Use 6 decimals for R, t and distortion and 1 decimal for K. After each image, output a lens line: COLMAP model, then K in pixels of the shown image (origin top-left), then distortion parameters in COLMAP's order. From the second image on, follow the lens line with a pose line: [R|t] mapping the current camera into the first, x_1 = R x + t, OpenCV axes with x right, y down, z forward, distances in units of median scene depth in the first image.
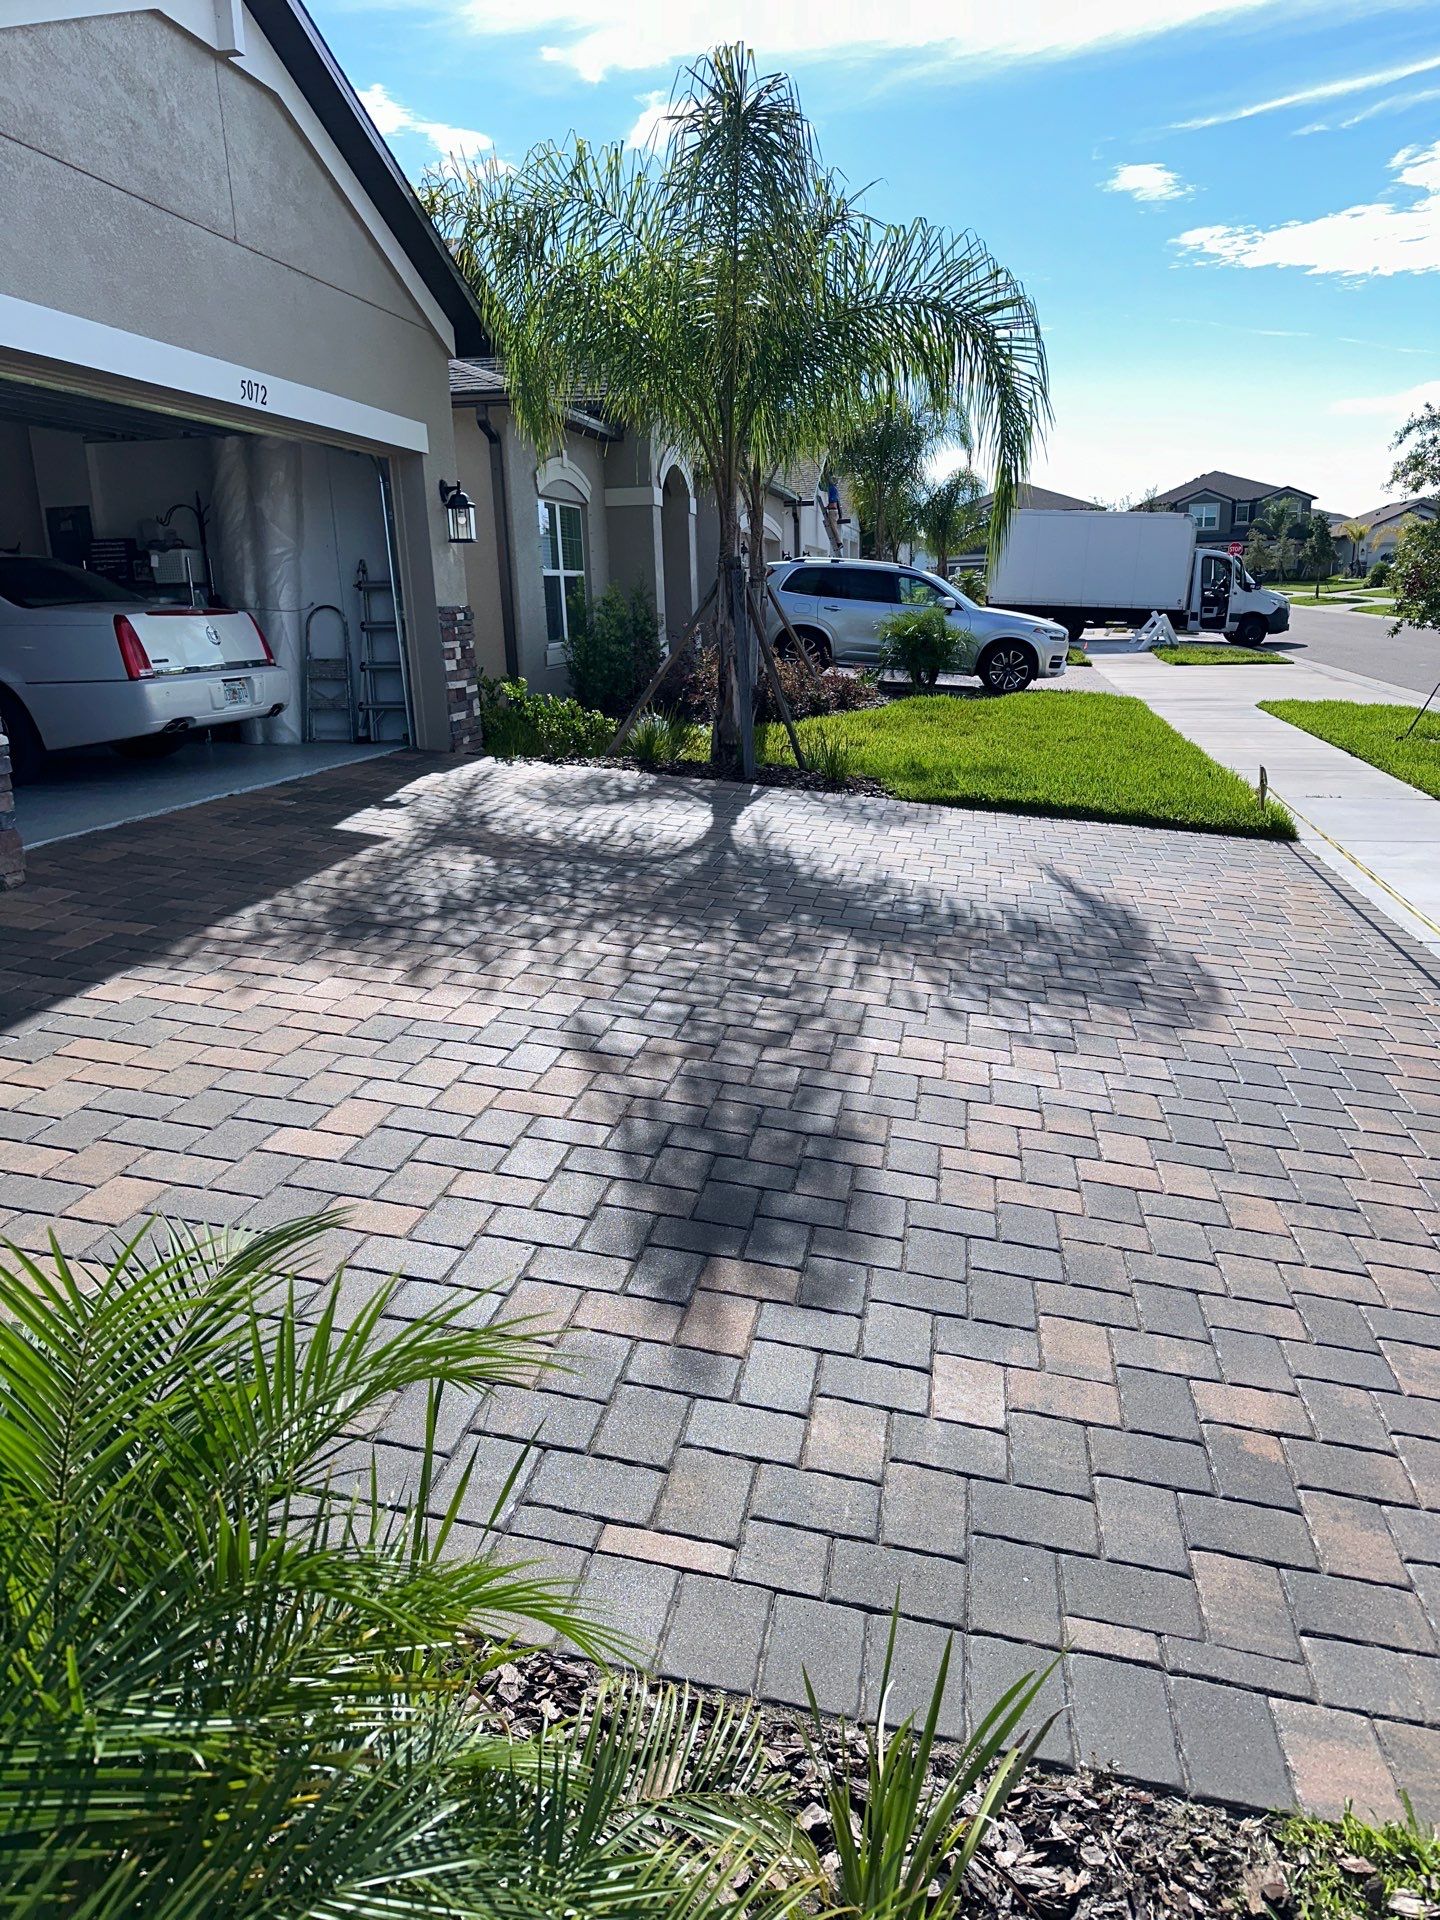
lens RADIAL K [[1339.6, 0, 727.0], [0, 1339.6, 953.0], [0, 0, 1]] dist [0.077084, -0.099322]
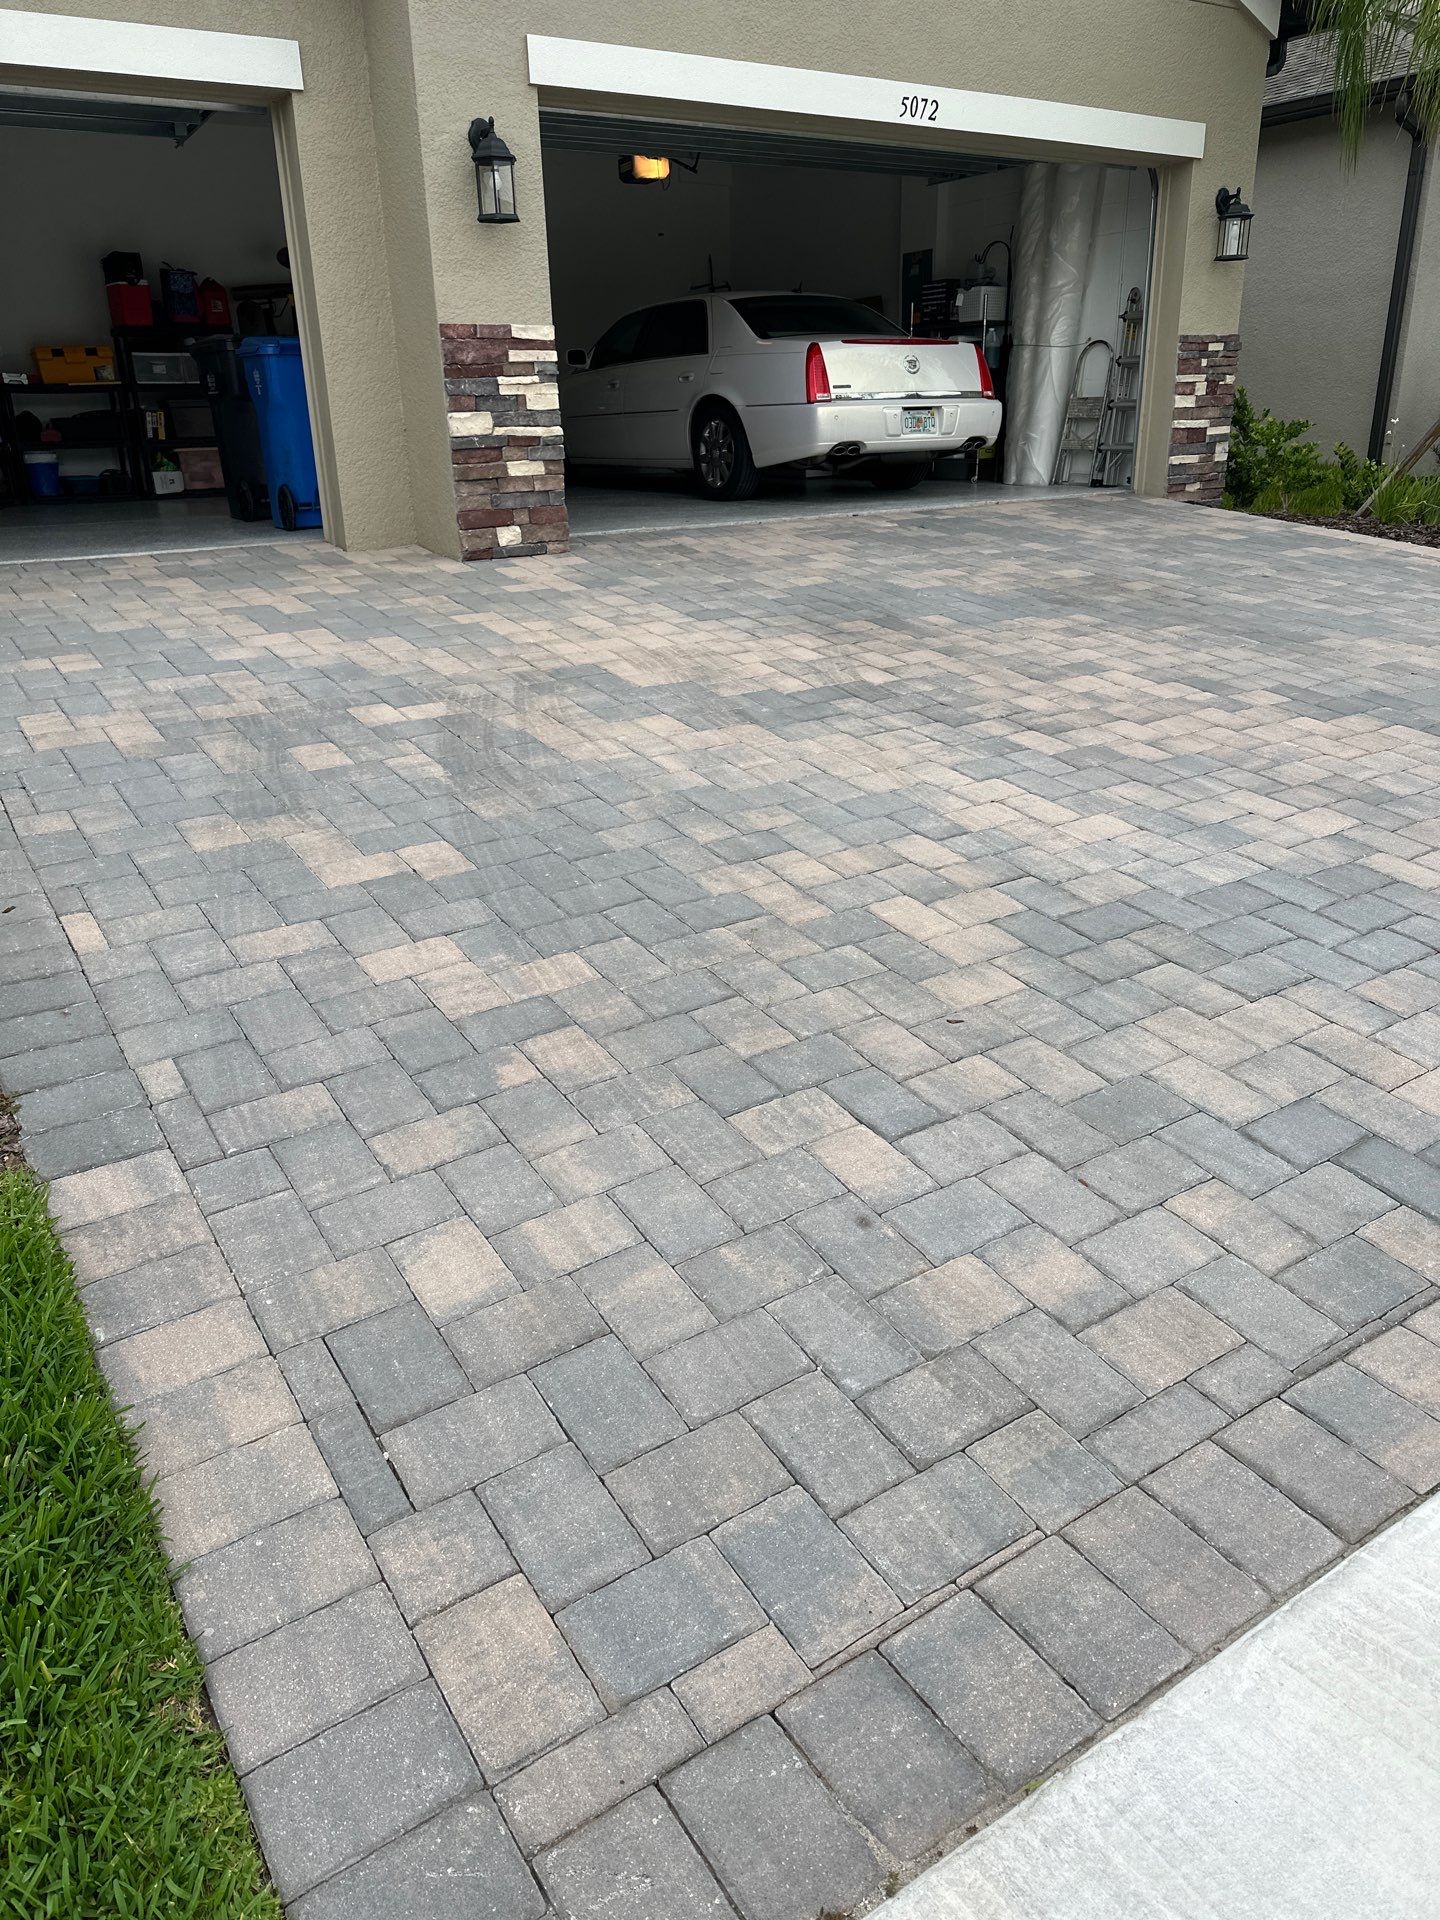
lens RADIAL K [[1336.9, 0, 720.0], [0, 1336.9, 960.0], [0, 0, 1]] dist [0.077670, -0.128845]
pose [[0.687466, 0.282020, -0.669220, 0.395148], [-0.179150, 0.958895, 0.220059, 0.009563], [0.703772, -0.031392, 0.709732, 0.133229]]
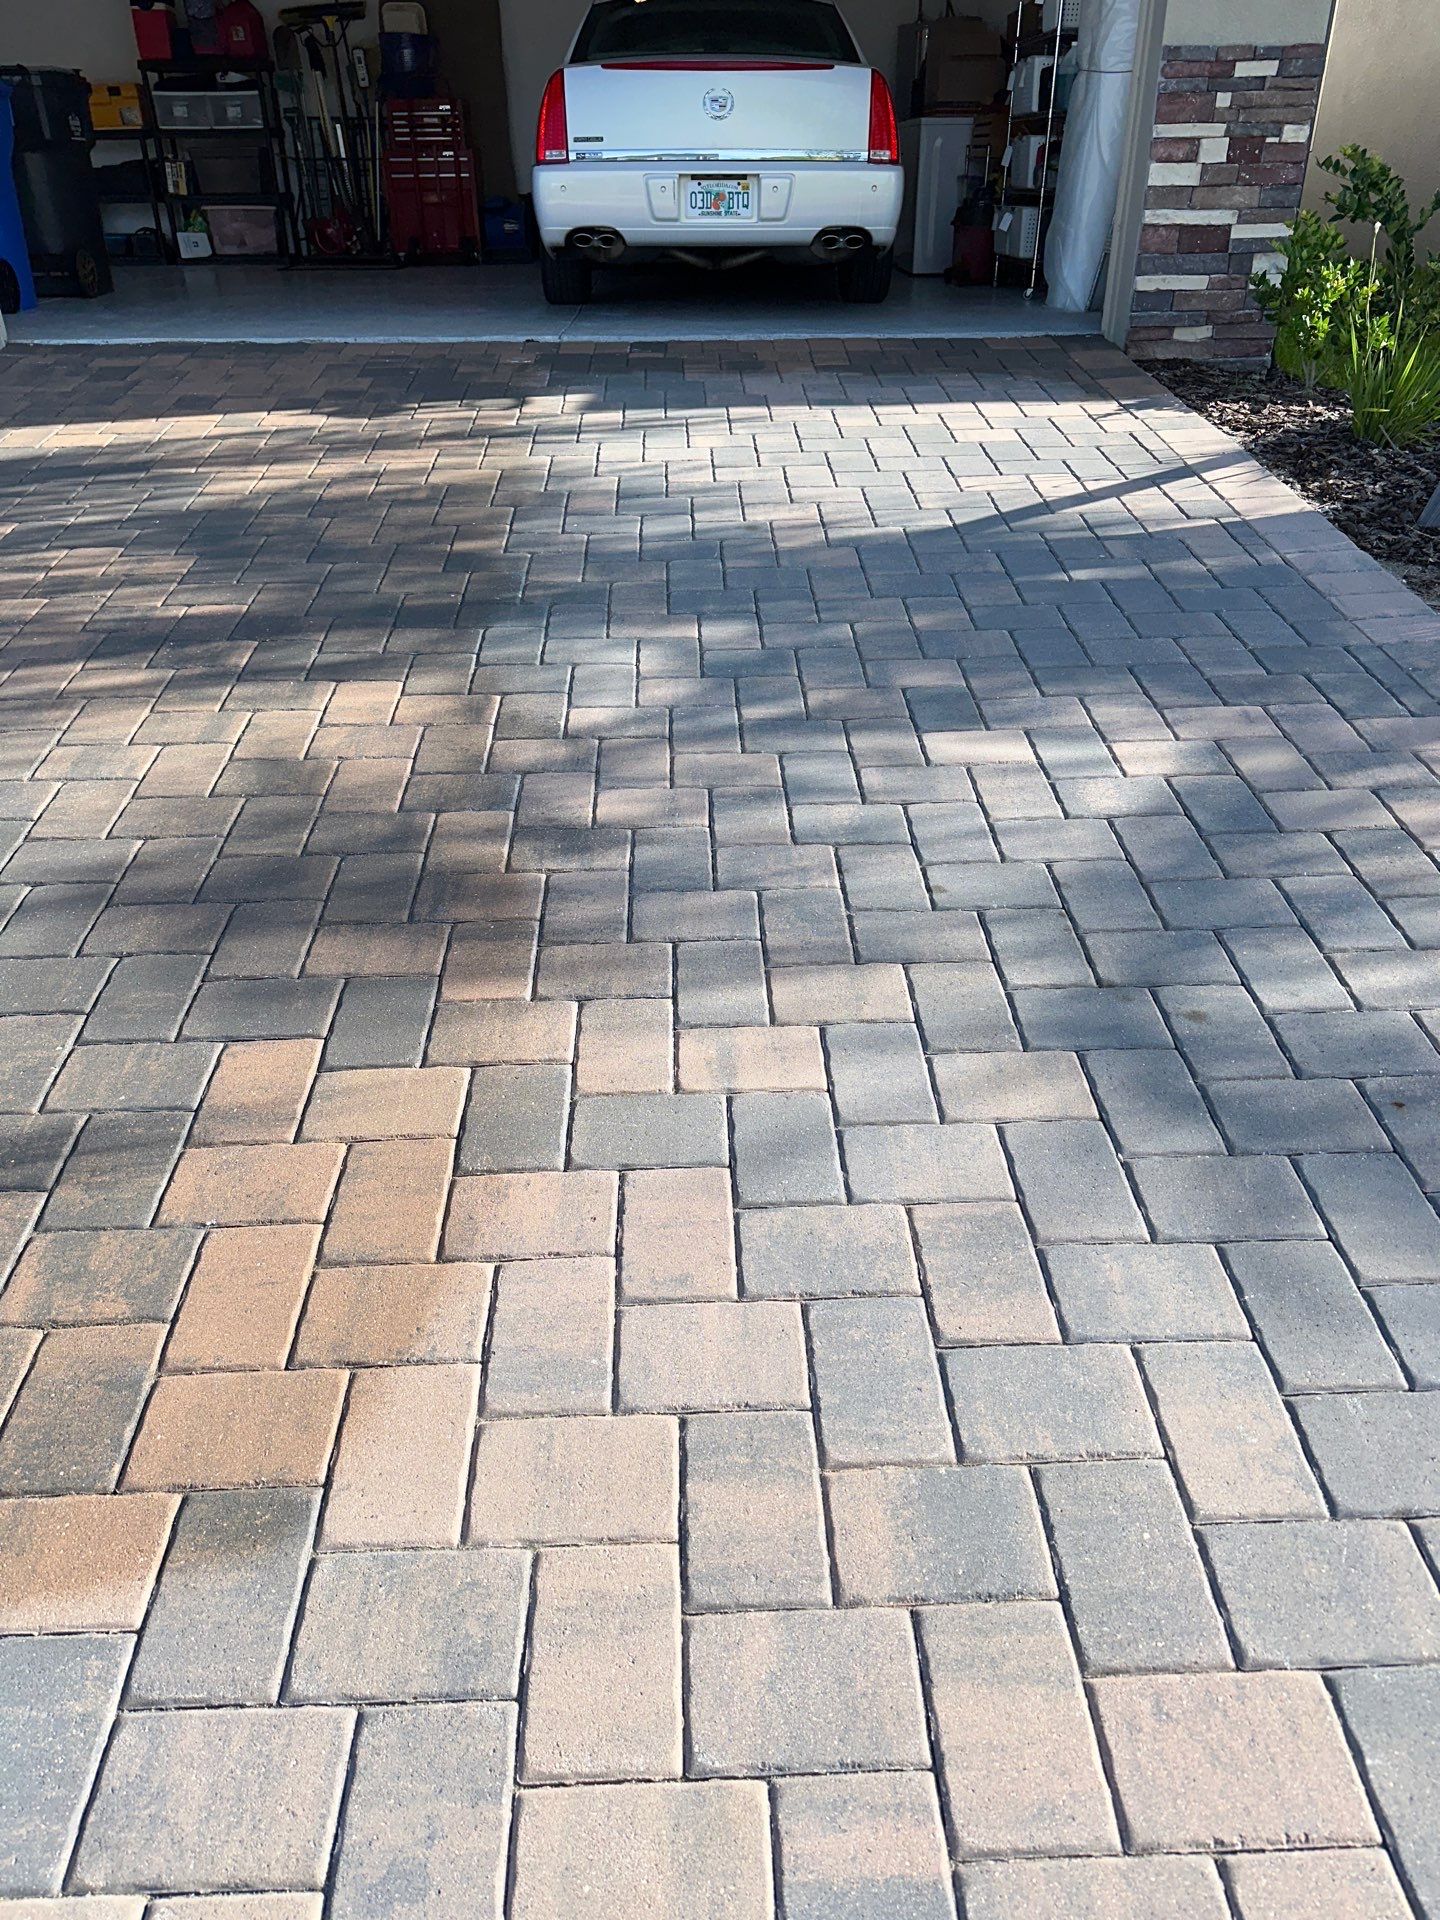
lens RADIAL K [[1365.0, 0, 720.0], [0, 1365.0, 960.0], [0, 0, 1]] dist [0.008313, -0.001709]
pose [[0.215079, 0.505785, -0.835418, 0.464489], [-0.248776, 0.855592, 0.453952, -0.193572], [0.944379, 0.110197, 0.309847, 0.905634]]
